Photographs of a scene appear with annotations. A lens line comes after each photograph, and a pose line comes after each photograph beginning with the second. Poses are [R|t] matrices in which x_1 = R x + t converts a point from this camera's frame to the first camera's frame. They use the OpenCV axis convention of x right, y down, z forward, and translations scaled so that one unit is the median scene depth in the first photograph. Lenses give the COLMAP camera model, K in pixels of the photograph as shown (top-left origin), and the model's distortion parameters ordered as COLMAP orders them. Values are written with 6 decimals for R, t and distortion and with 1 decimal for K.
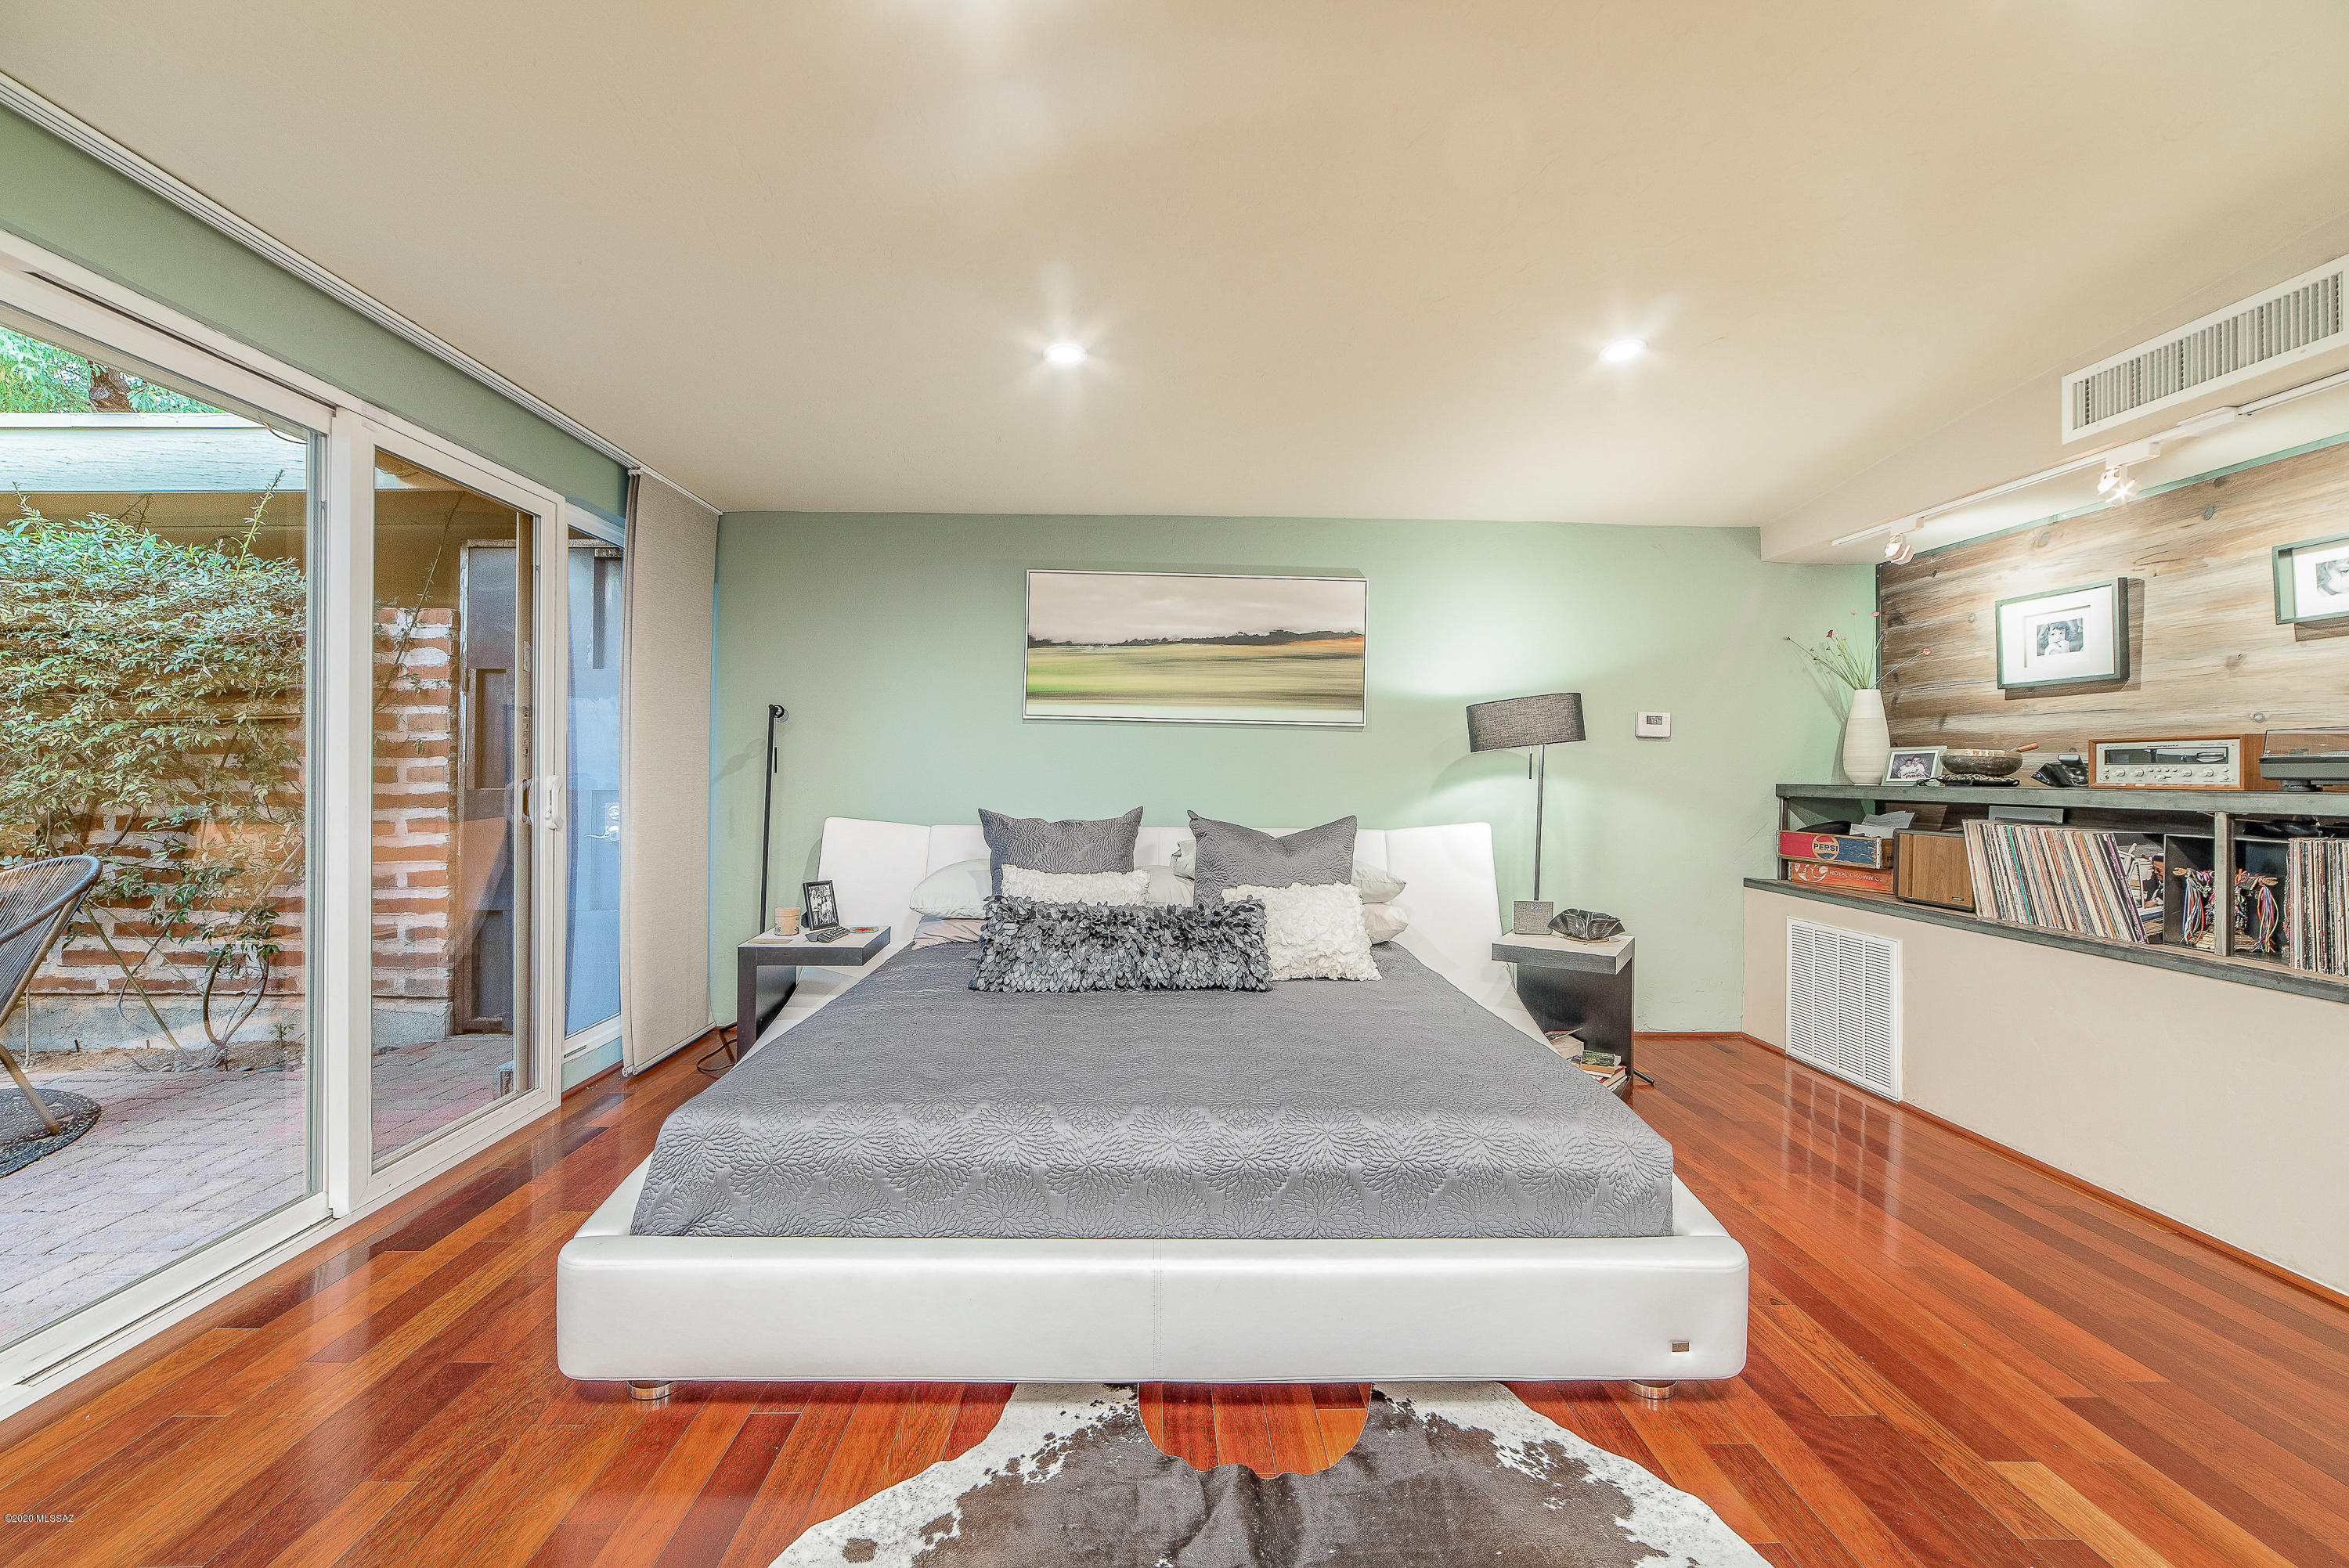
lens RADIAL K [[919.0, 0, 1174.5], [0, 919.0, 773.4], [0, 0, 1]] dist [-0.017611, 0.005120]
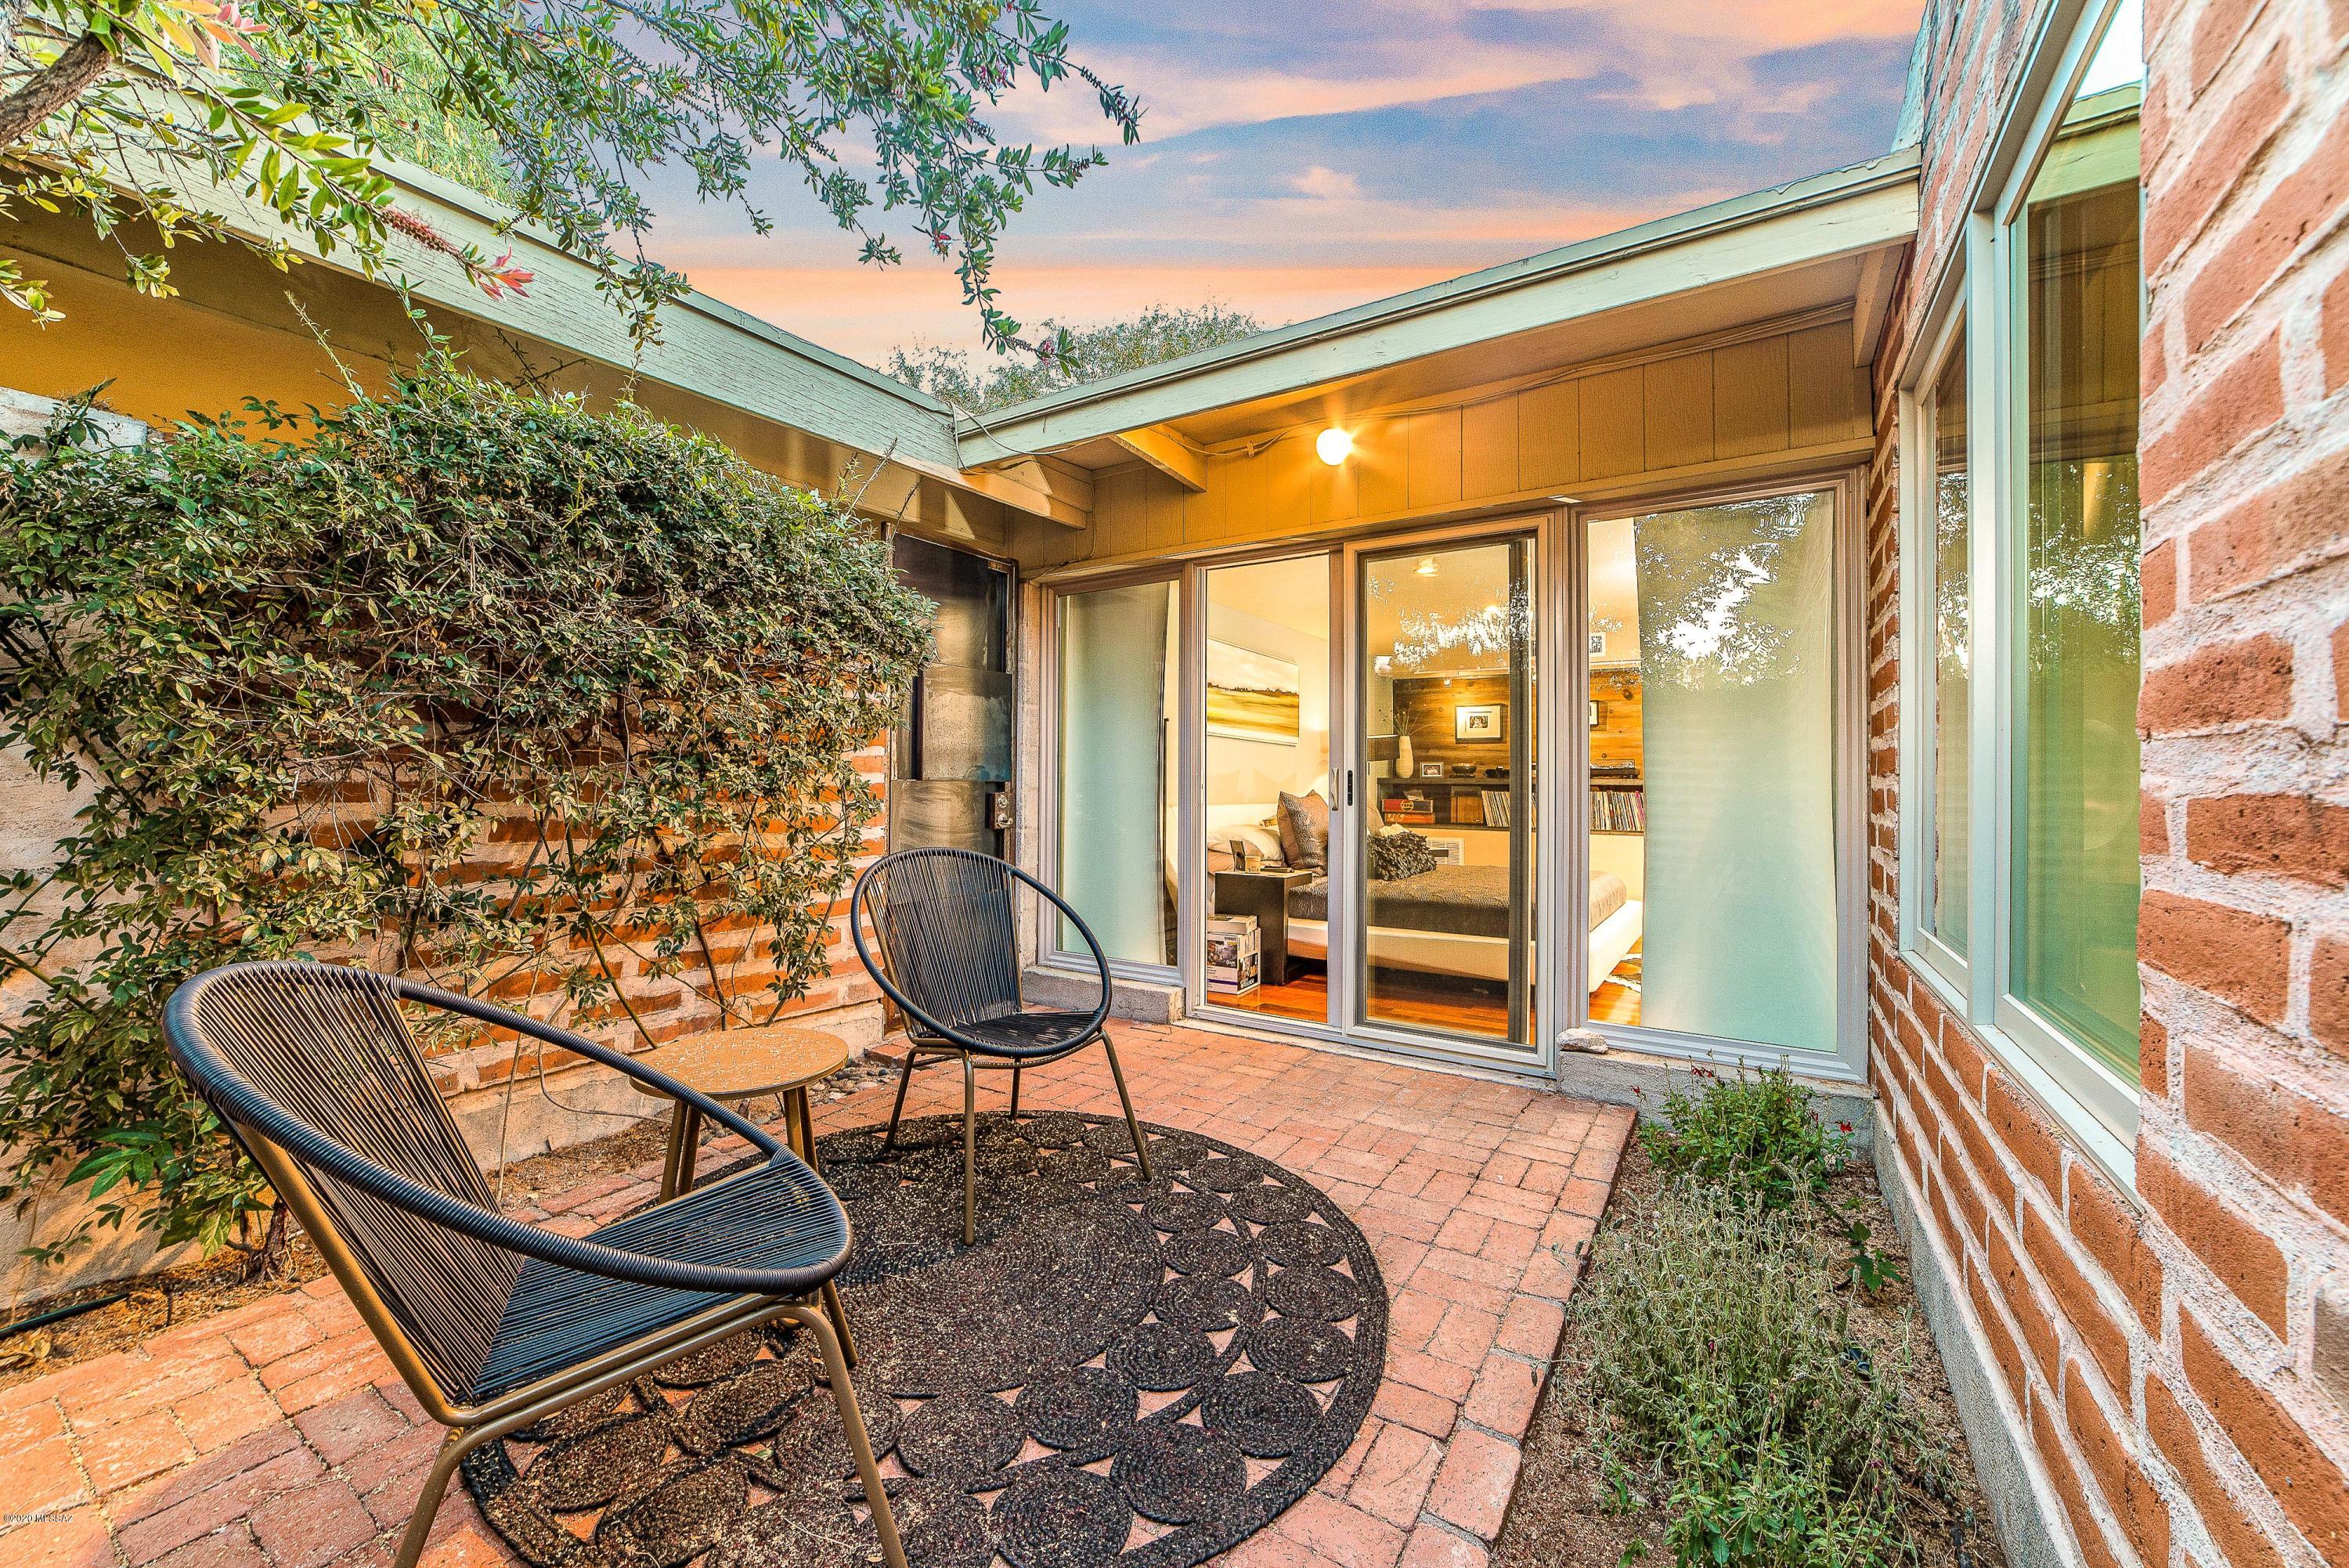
lens RADIAL K [[919.0, 0, 1164.7], [0, 919.0, 783.0], [0, 0, 1]] dist [-0.017611, 0.005120]
pose [[0.556155, -0.002527, 0.831075, -1.989821], [-0.000192, 0.999995, 0.003169, 0.022499], [-0.831078, -0.001922, 0.556152, 0.296589]]
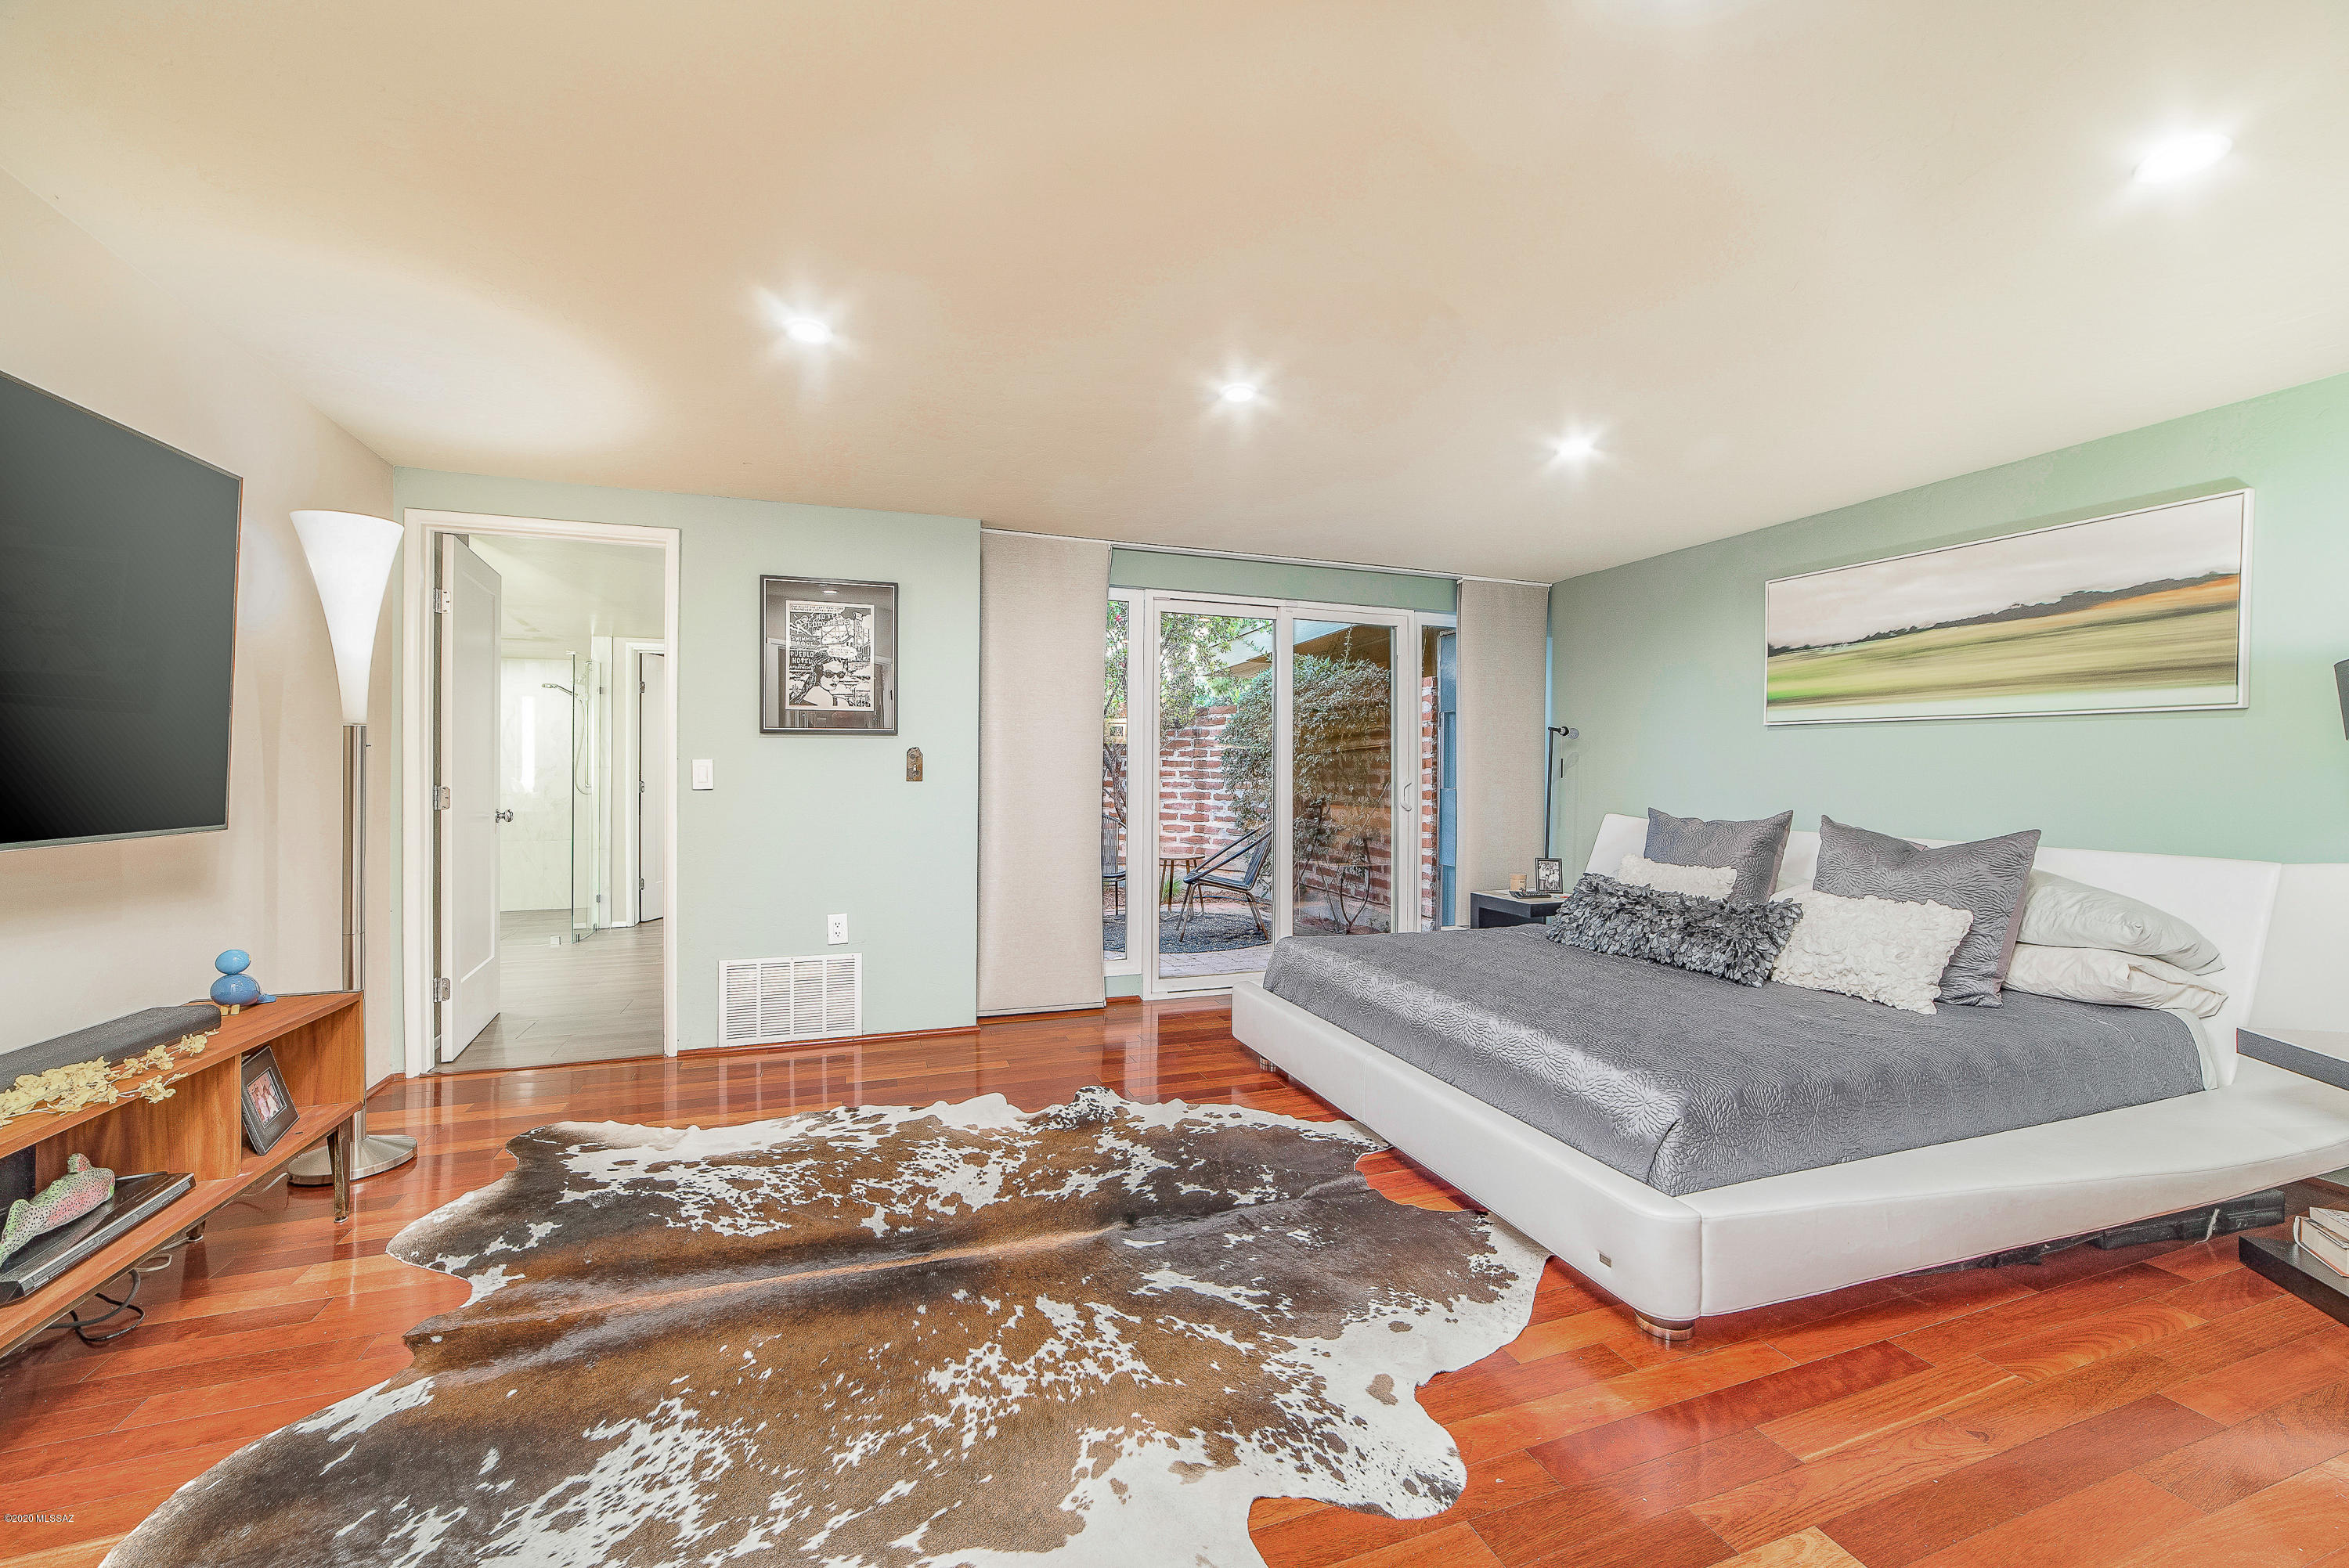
lens RADIAL K [[919.0, 0, 1170.3], [0, 919.0, 786.3], [0, 0, 1]] dist [-0.017611, 0.005120]
pose [[0.317057, 0.005887, -0.948388, 0.812014], [-0.004520, 0.999979, 0.004696, 0.009340], [0.948396, 0.002798, 0.317077, 0.052646]]
